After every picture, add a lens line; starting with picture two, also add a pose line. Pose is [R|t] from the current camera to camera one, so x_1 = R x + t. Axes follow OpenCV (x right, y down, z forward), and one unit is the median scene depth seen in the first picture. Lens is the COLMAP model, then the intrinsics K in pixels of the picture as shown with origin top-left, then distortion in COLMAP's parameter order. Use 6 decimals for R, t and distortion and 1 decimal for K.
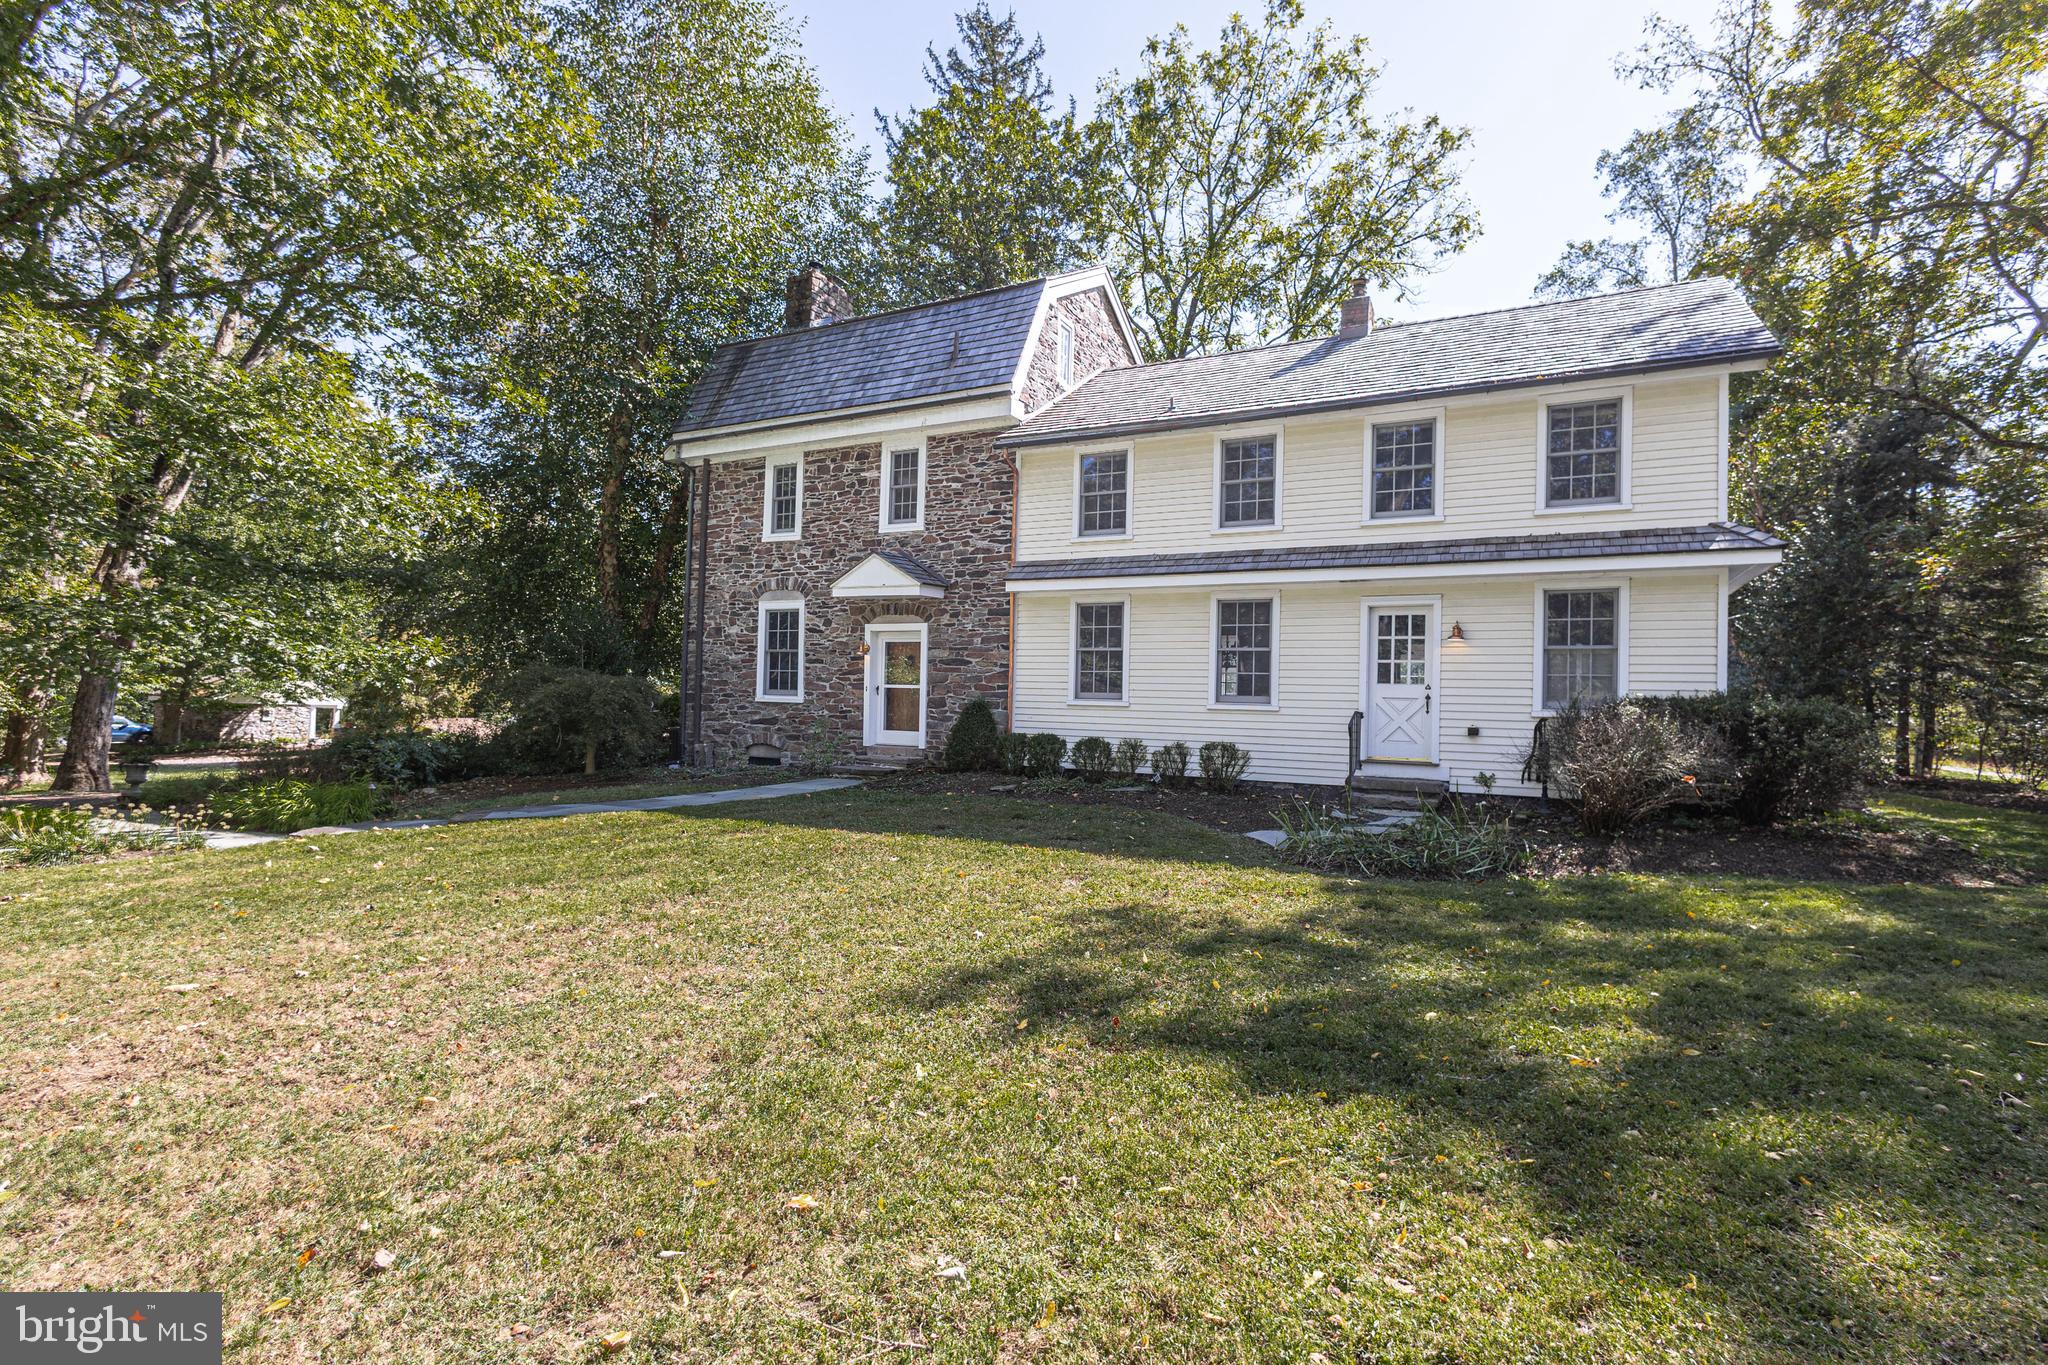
lens RADIAL K [[957.3, 0, 1024.0], [0, 957.3, 682.5], [0, 0, 1]] dist [0.013521, -0.000389]
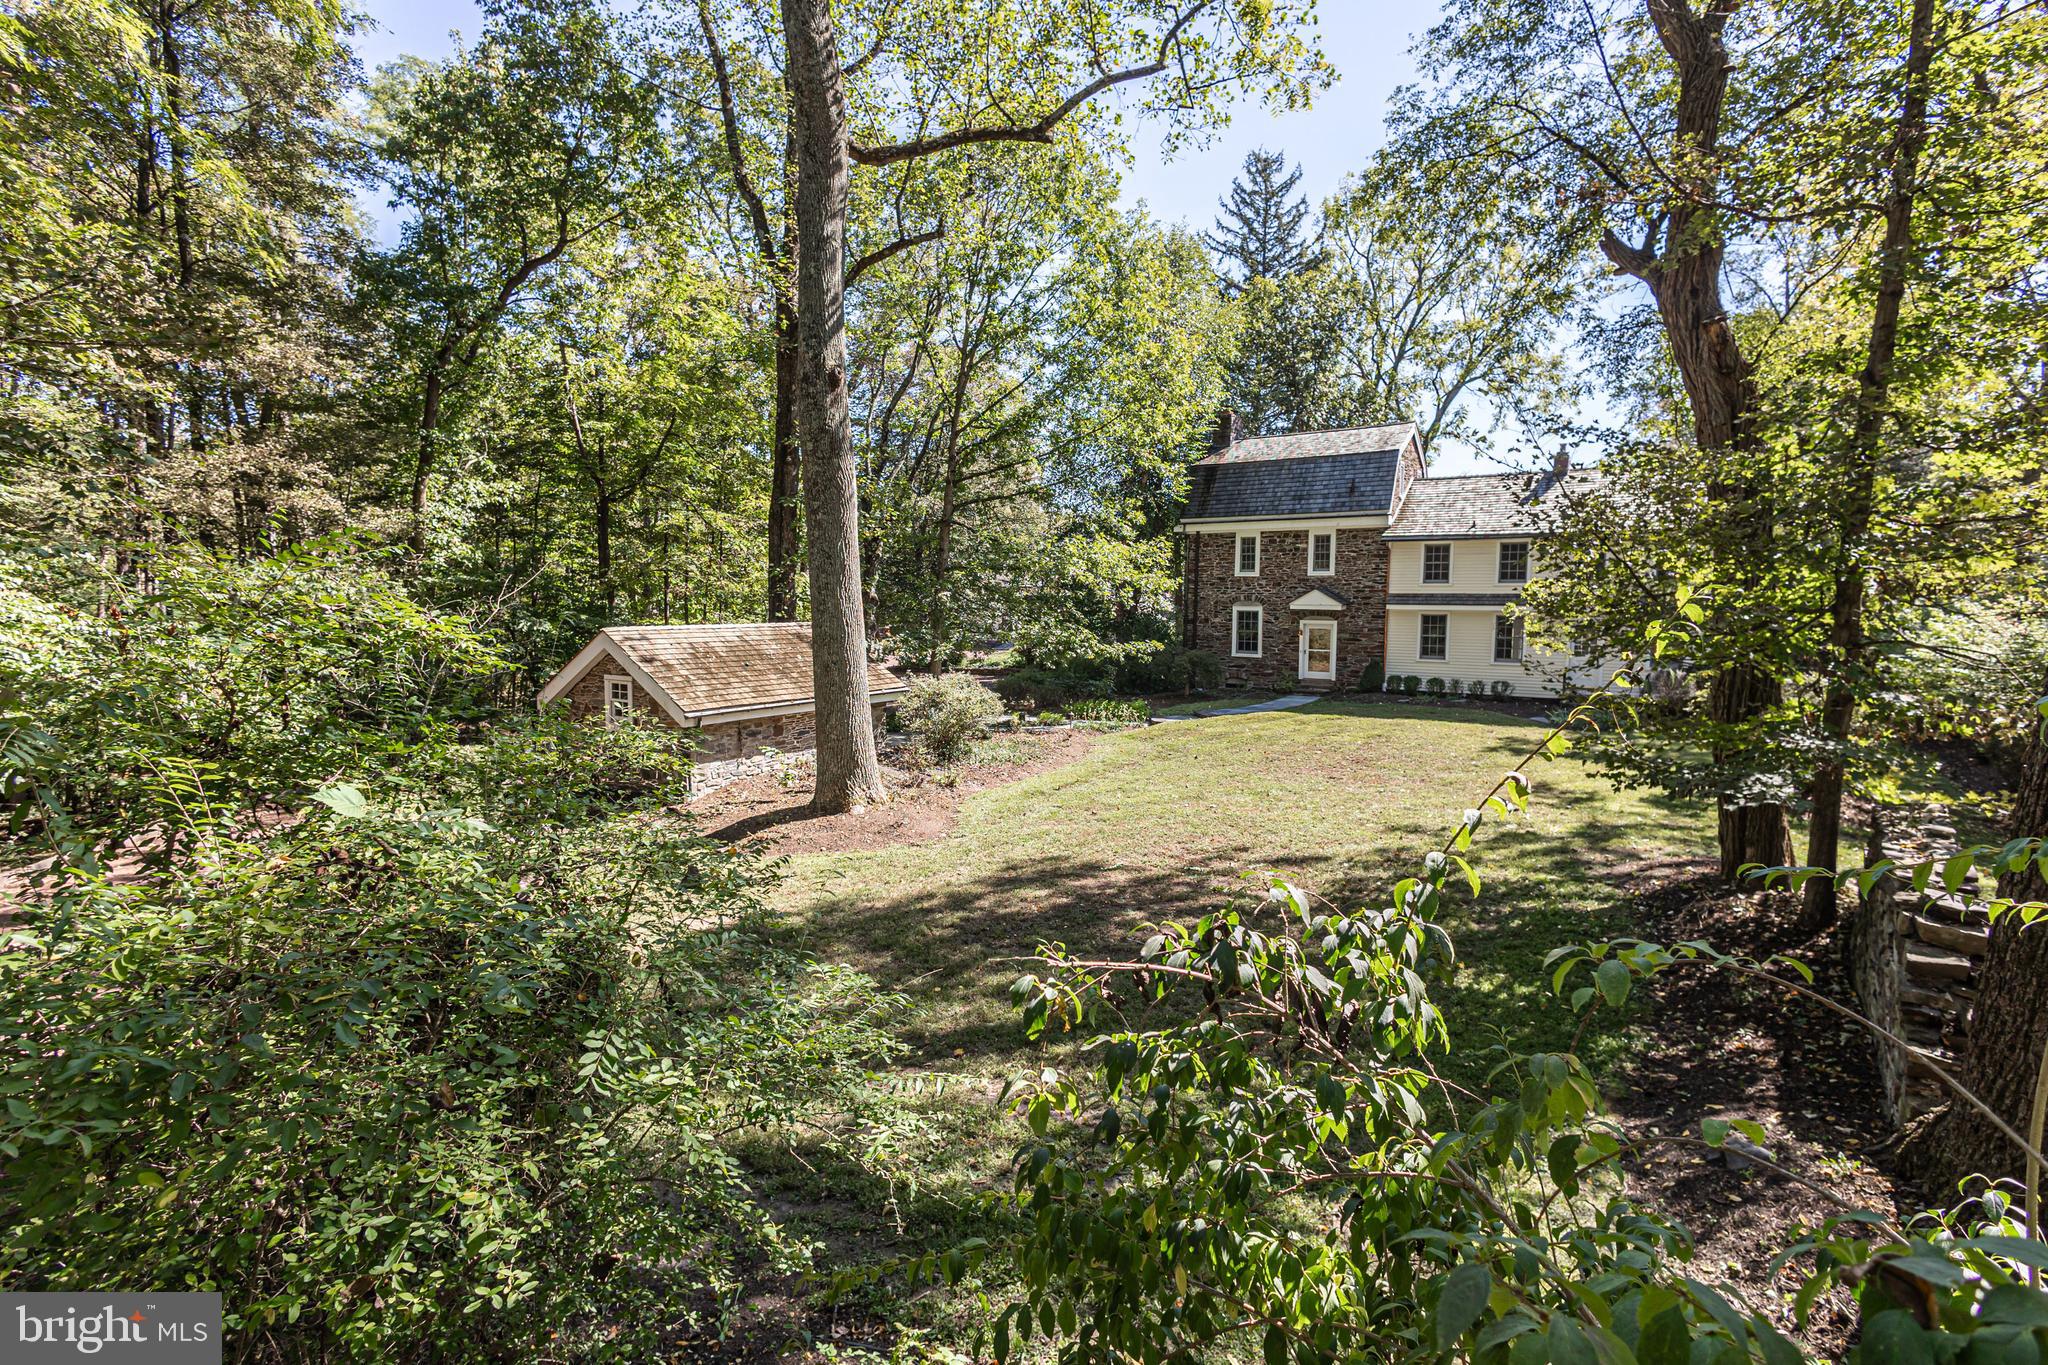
lens RADIAL K [[906.7, 0, 1024.0], [0, 906.7, 682.5], [0, 0, 1]] dist [0.001431, -0.000125]
pose [[0.994047, -0.008813, -0.108594, -0.563388], [0.020454, 0.994096, 0.106559, -0.152233], [0.107014, -0.108146, 0.988359, -1.037109]]
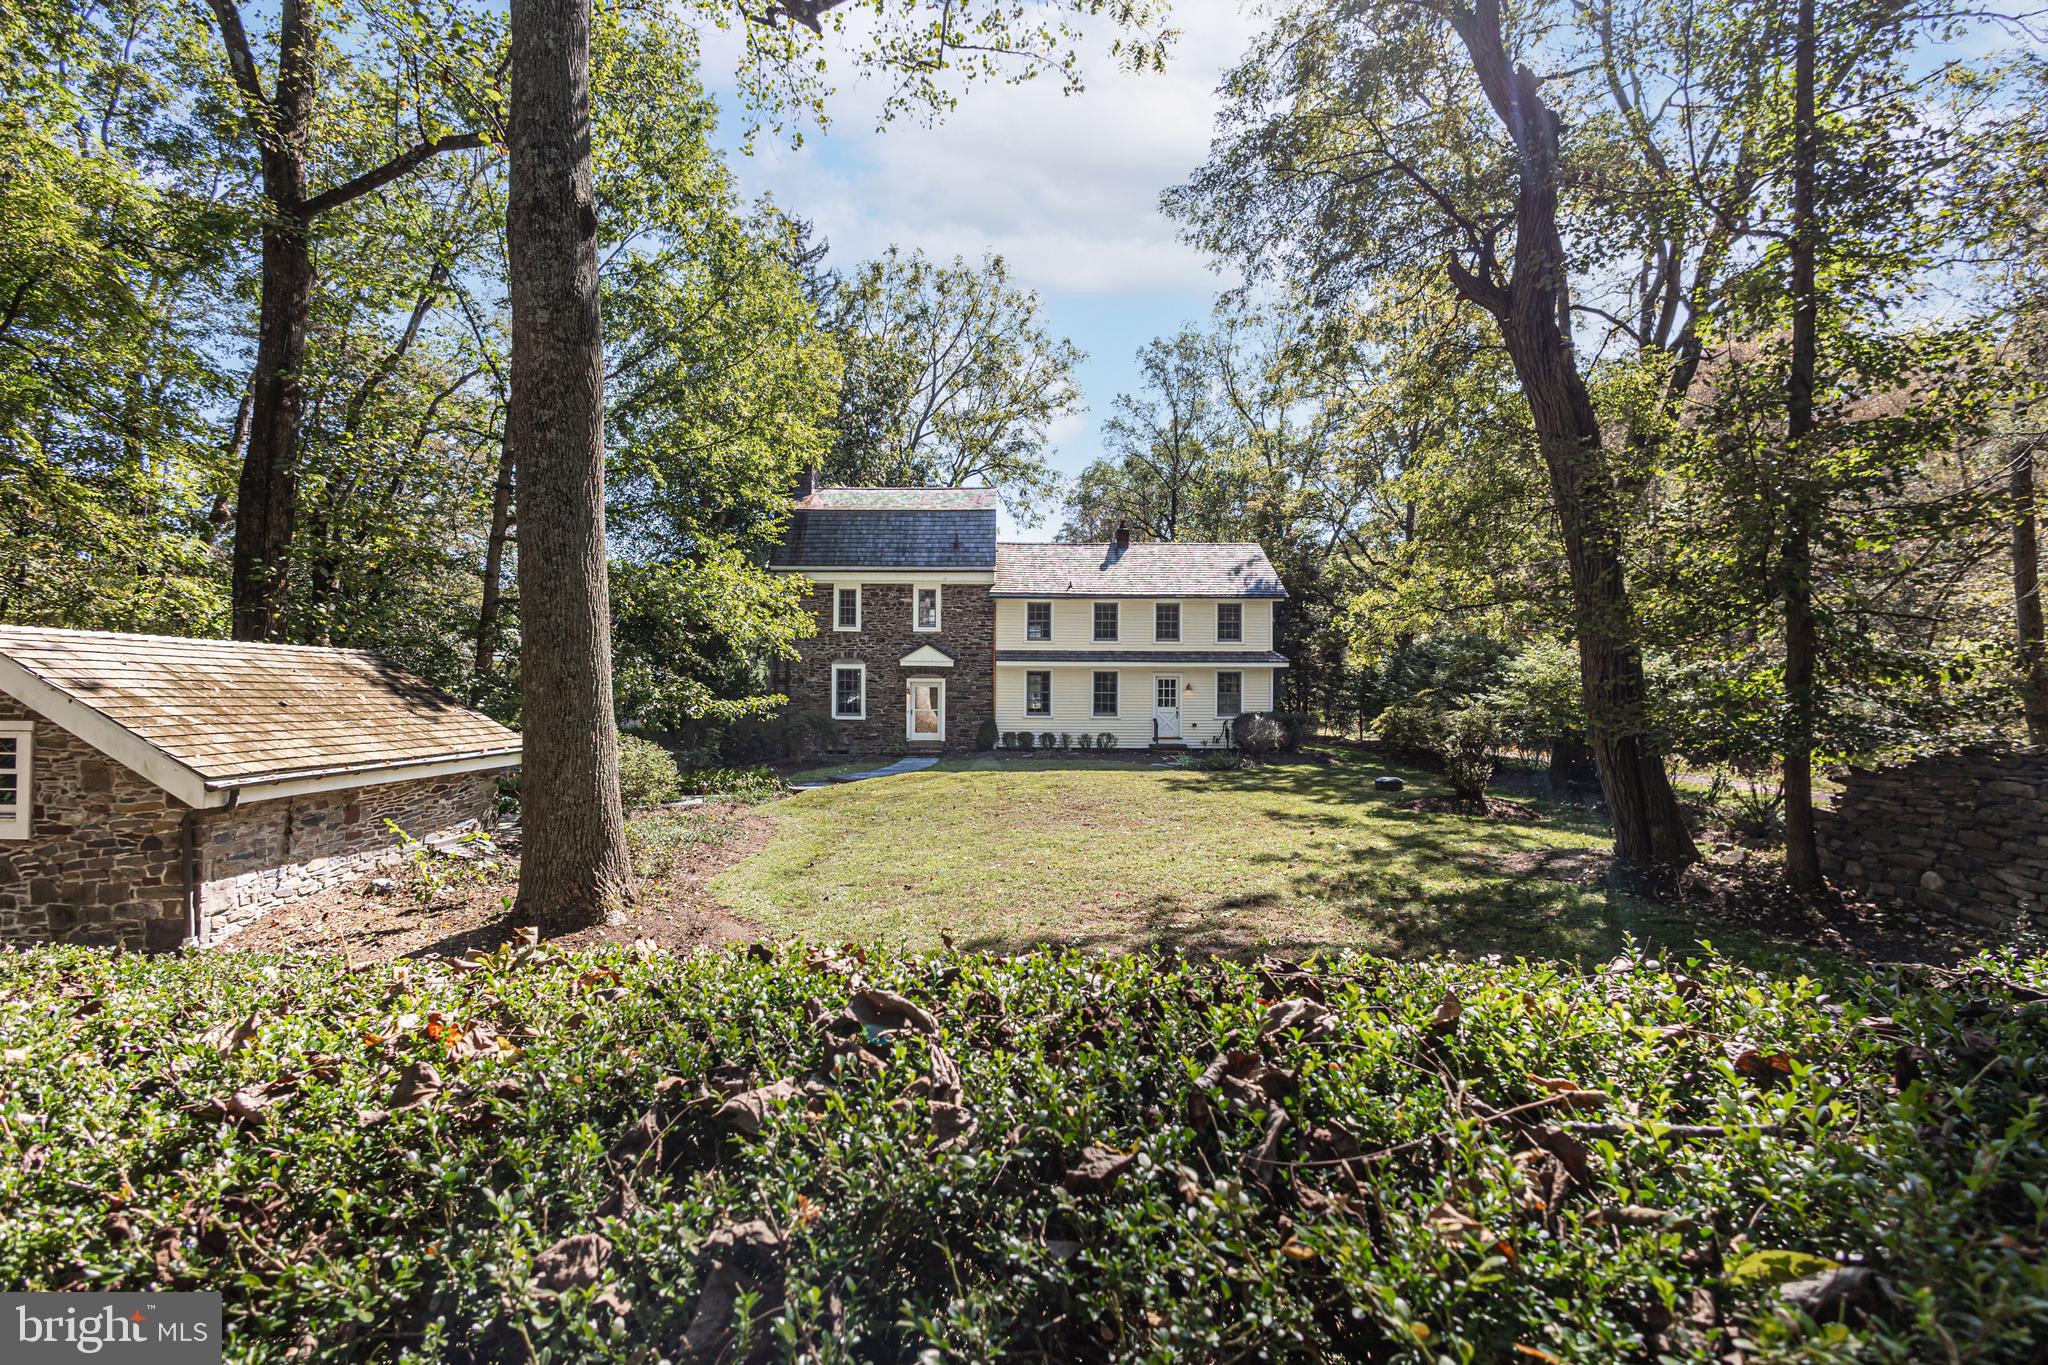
lens RADIAL K [[927.0, 0, 990.9], [0, 927.0, 683.1], [0, 0, 1]] dist [0.003101, 0.000578]
pose [[0.899713, -0.014936, 0.436227, -0.857924], [0.008452, 0.999823, 0.016801, -0.084006], [-0.436401, -0.011429, 0.899680, -0.782955]]
